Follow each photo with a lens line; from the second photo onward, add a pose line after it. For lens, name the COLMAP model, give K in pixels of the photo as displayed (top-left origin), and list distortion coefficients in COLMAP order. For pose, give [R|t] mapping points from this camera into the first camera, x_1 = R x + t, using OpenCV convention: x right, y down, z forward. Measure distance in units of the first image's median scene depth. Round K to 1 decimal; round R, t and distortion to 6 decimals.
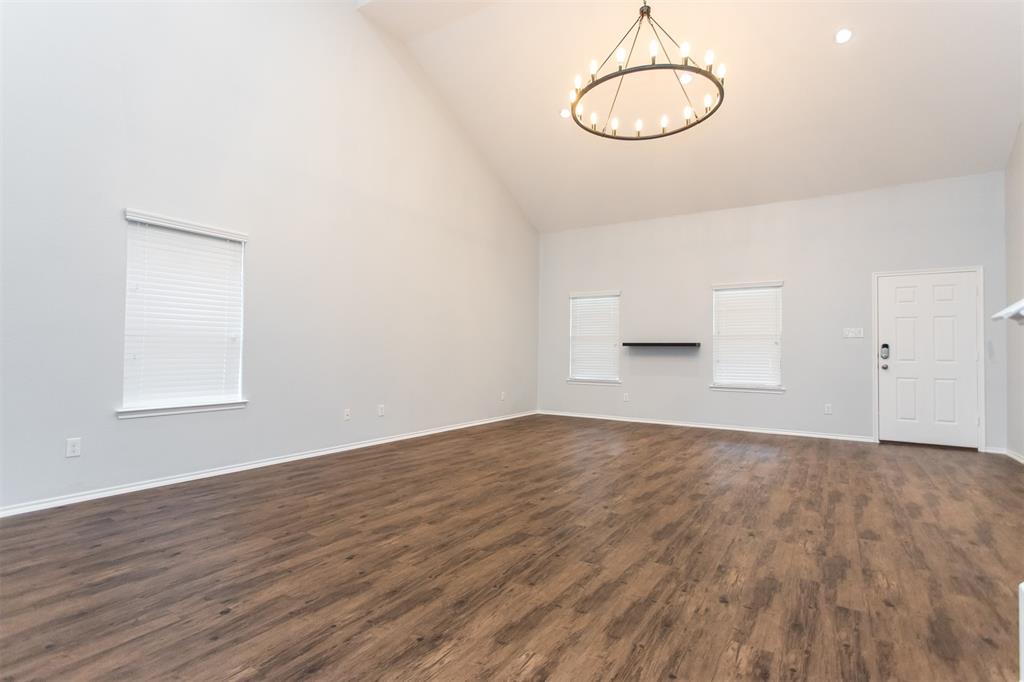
lens RADIAL K [[492.4, 0, 513.3], [0, 492.4, 349.1], [0, 0, 1]] dist [-0.009032, 0.002355]
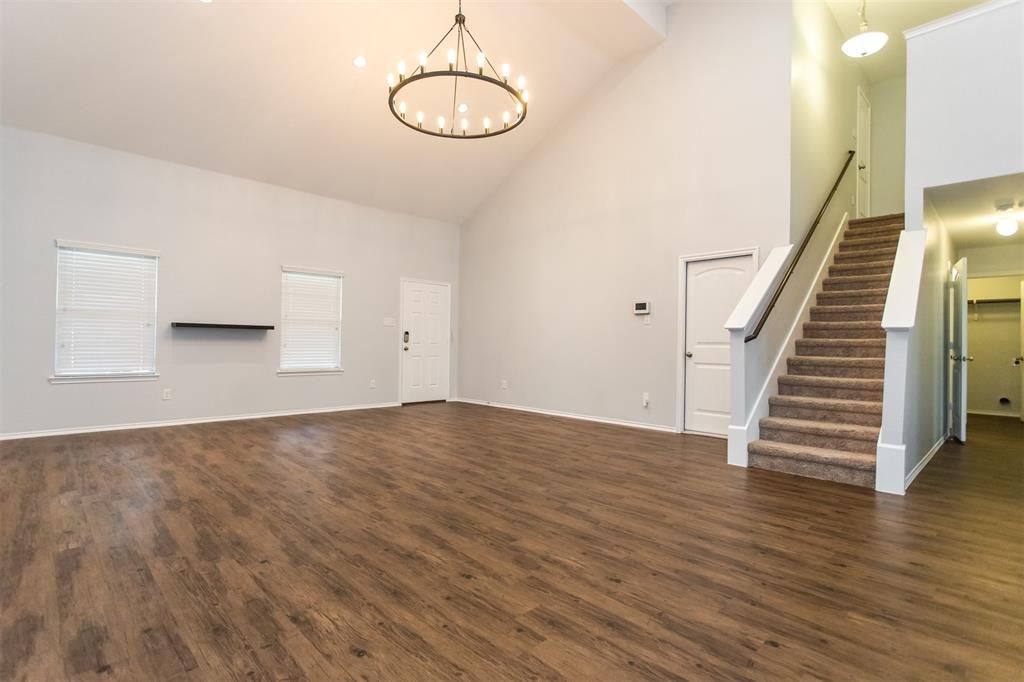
lens RADIAL K [[492.4, 0, 514.1], [0, 492.4, 334.3], [0, 0, 1]] dist [-0.009032, 0.002355]
pose [[0.231419, 0.013553, 0.972760, -1.054351], [-0.017707, 0.999796, -0.009717, 0.011360], [-0.972693, -0.014976, 0.231611, 0.862568]]
